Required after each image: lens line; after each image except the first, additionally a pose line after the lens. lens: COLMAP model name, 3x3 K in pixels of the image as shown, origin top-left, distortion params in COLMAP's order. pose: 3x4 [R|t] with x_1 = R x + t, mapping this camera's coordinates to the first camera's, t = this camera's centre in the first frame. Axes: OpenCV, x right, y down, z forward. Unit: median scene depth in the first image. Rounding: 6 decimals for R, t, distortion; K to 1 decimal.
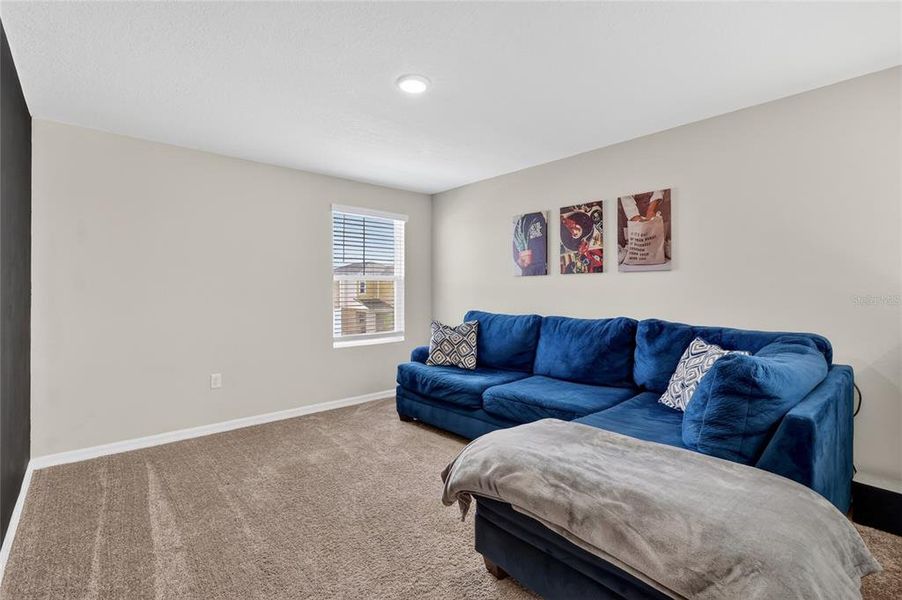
lens RADIAL K [[414.7, 0, 451.0], [0, 414.7, 285.3], [0, 0, 1]] dist [0.002718, 0.000061]
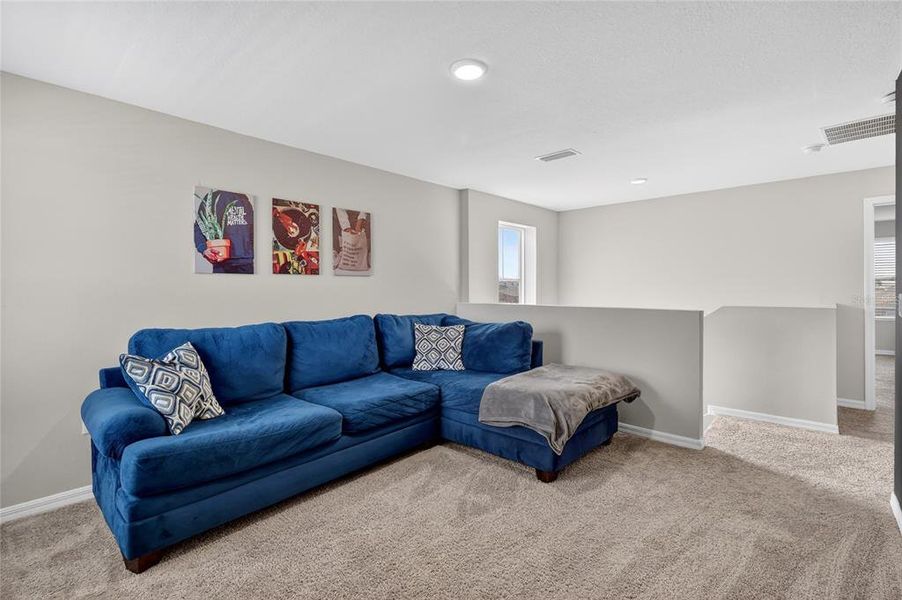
lens RADIAL K [[414.7, 0, 451.0], [0, 414.7, 285.3], [0, 0, 1]] dist [0.002718, 0.000061]
pose [[-0.103796, -0.008756, 0.994560, -0.678688], [-0.022171, 0.999733, 0.006488, -0.017887], [-0.994351, -0.021377, -0.103963, 0.752245]]
